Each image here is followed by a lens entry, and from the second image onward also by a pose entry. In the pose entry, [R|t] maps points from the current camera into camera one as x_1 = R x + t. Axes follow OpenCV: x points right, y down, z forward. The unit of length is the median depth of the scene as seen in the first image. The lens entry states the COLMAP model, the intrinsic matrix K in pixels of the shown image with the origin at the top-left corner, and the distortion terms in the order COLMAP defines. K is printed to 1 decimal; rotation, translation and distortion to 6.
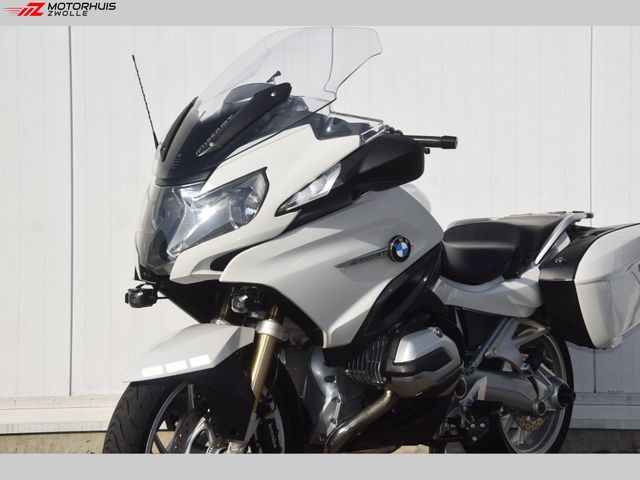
lens RADIAL K [[1056.3, 0, 320.0], [0, 1056.3, 240.0], [0, 0, 1]] dist [0.160601, 0.212114]
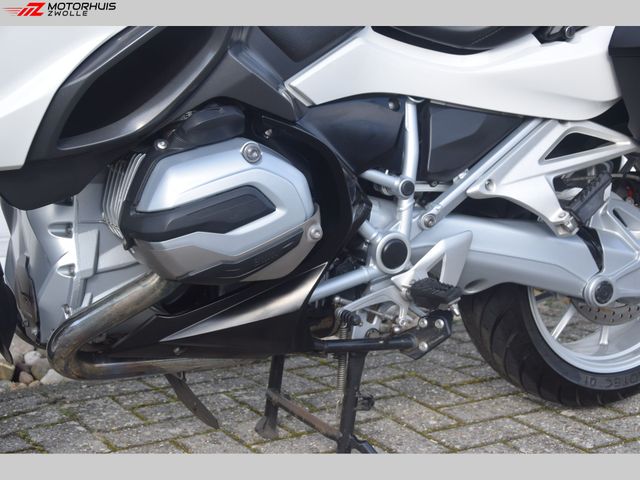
lens RADIAL K [[1183.6, 0, 320.0], [0, 1183.6, 240.0], [0, 0, 1]] dist [0.197376, 0.025330]
pose [[0.949653, 0.077902, -0.303463, 0.273410], [-0.014875, 0.978712, 0.204697, 0.014341], [0.312949, -0.189877, 0.930596, 0.448906]]
